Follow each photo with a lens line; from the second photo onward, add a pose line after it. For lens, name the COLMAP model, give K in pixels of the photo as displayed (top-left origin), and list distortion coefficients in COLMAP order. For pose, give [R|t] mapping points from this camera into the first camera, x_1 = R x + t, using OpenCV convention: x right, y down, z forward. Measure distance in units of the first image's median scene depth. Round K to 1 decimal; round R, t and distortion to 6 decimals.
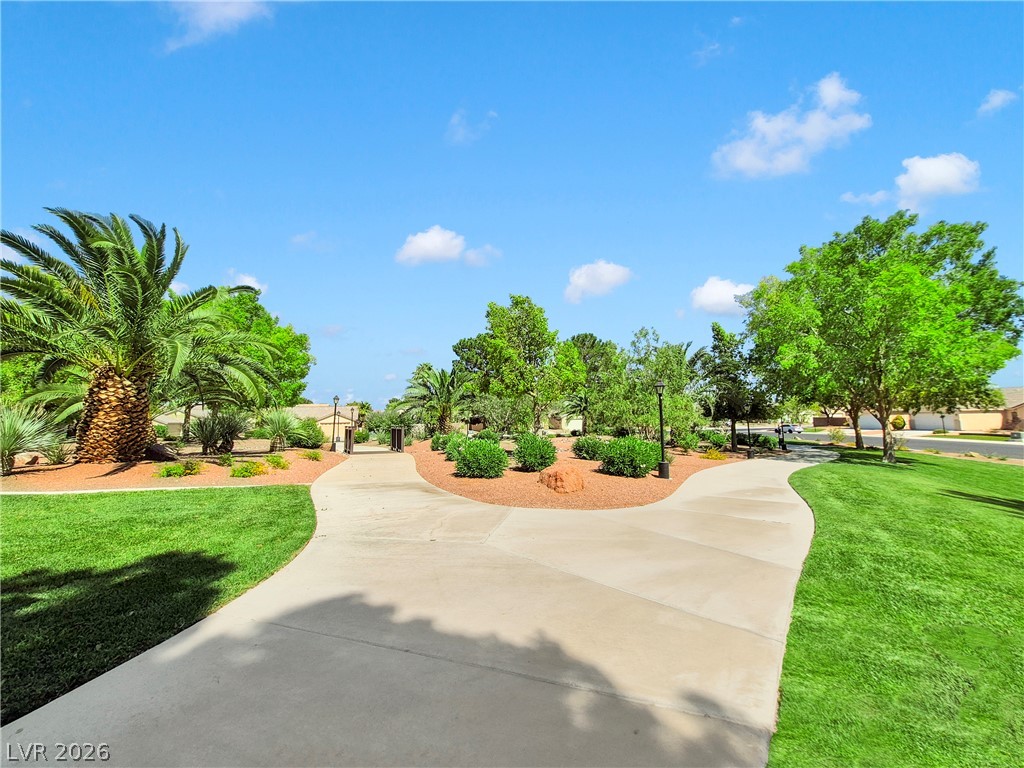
lens RADIAL K [[415.0, 0, 512.1], [0, 415.0, 384.0], [0, 0, 1]] dist [0.001871, 0.000116]
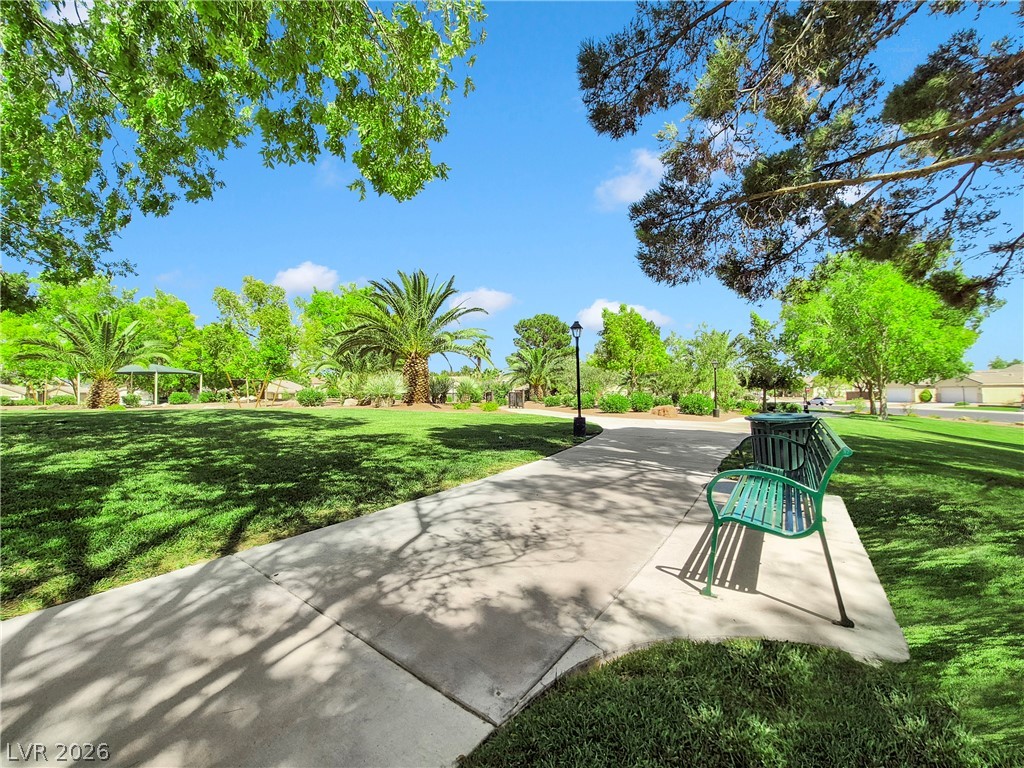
lens RADIAL K [[415.0, 0, 510.7], [0, 415.0, 381.0], [0, 0, 1]] dist [0.001871, 0.000116]
pose [[0.997459, 0.006631, -0.070937, -0.169531], [-0.002796, 0.998535, 0.054029, -0.005291], [0.071191, -0.053694, 0.996016, -0.356918]]
